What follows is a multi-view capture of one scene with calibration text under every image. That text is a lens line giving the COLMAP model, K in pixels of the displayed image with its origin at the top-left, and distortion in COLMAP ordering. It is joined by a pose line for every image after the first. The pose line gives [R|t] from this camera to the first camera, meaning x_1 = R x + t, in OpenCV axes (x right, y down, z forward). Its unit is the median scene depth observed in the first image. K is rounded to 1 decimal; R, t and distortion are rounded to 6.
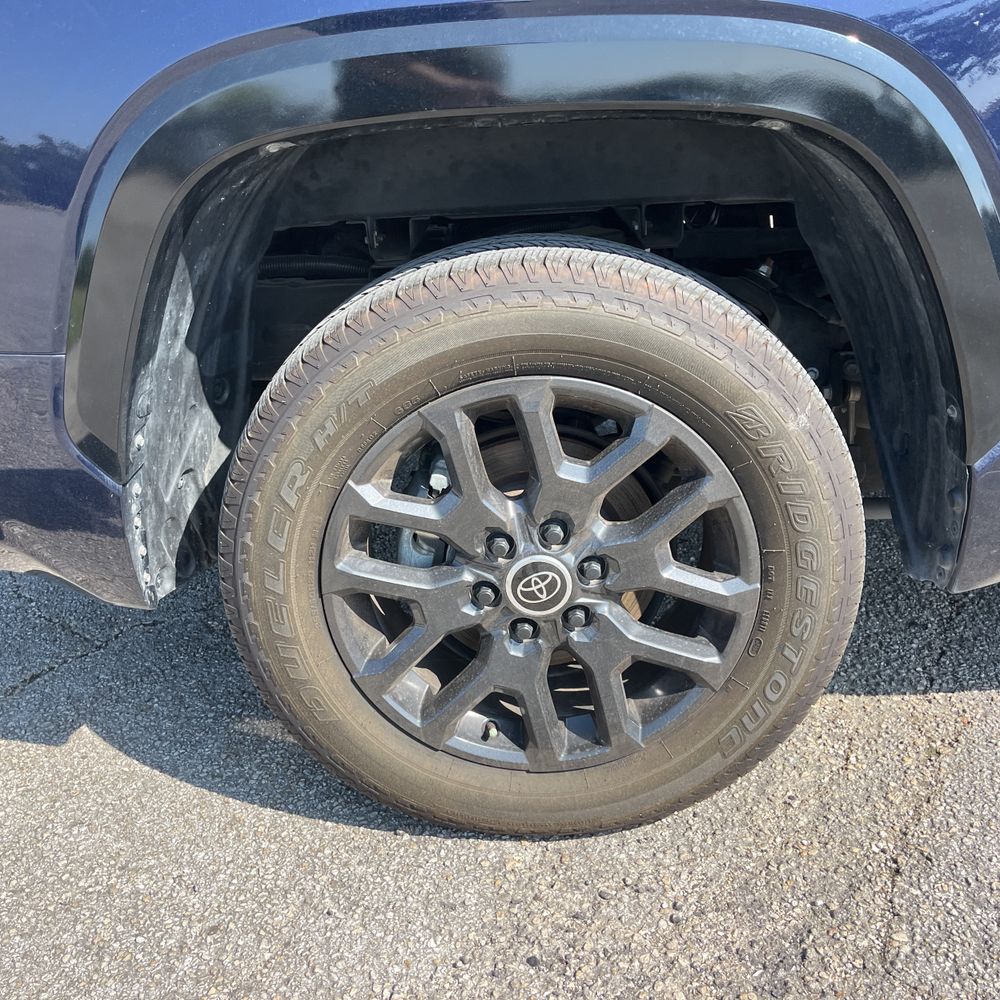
lens RADIAL K [[1013.8, 0, 496.3], [0, 1013.8, 499.4], [0, 0, 1]] dist [0.014950, 0.000000]
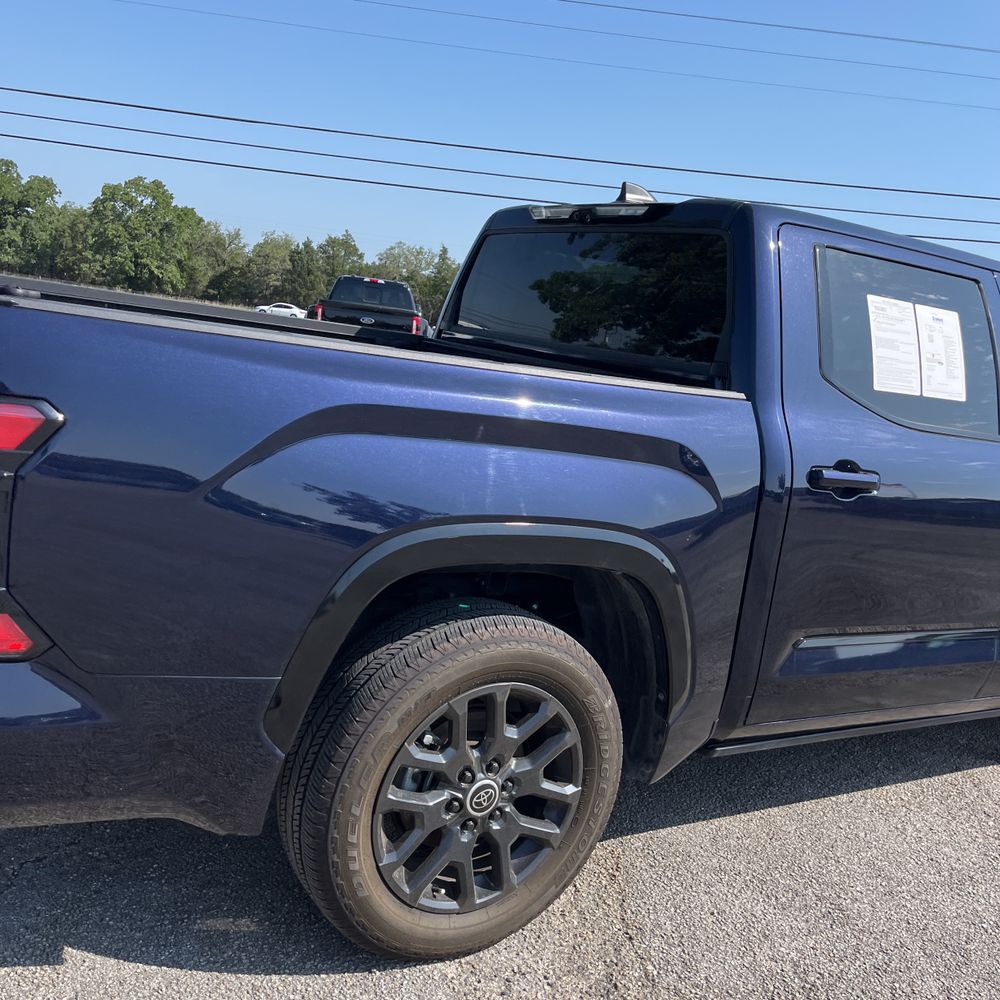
lens RADIAL K [[1013.8, 0, 476.4], [0, 1013.8, 500.3], [0, 0, 1]] dist [0.014950, 0.000000]
pose [[0.820897, 0.081237, 0.565269, -1.007343], [0.021307, 0.984784, -0.172469, -0.120529], [-0.570679, 0.153623, 0.806675, -0.503573]]
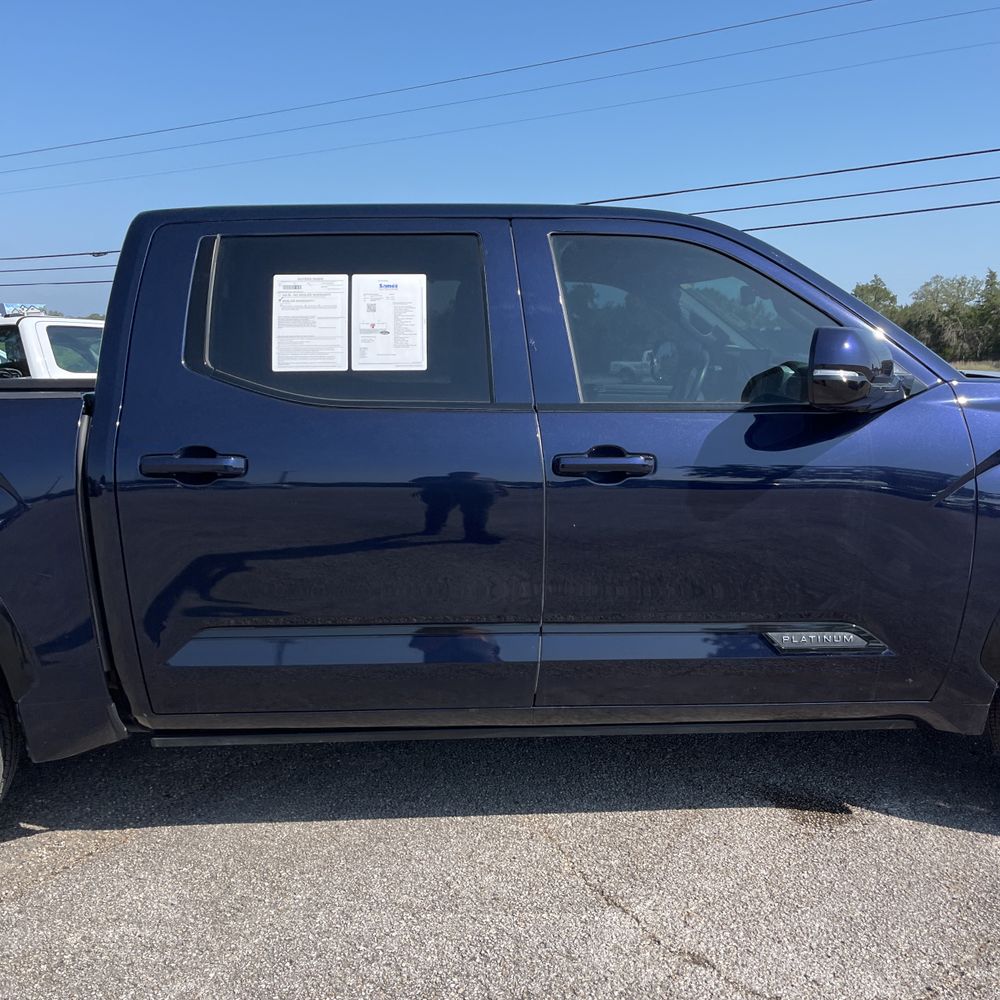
lens RADIAL K [[1013.8, 0, 504.6], [0, 1013.8, 498.9], [0, 0, 1]] dist [0.014950, 0.000000]
pose [[0.996664, 0.036762, 0.072870, 1.272173], [-0.018366, 0.970938, -0.238624, 0.042329], [-0.079525, 0.236489, 0.968374, -1.297609]]
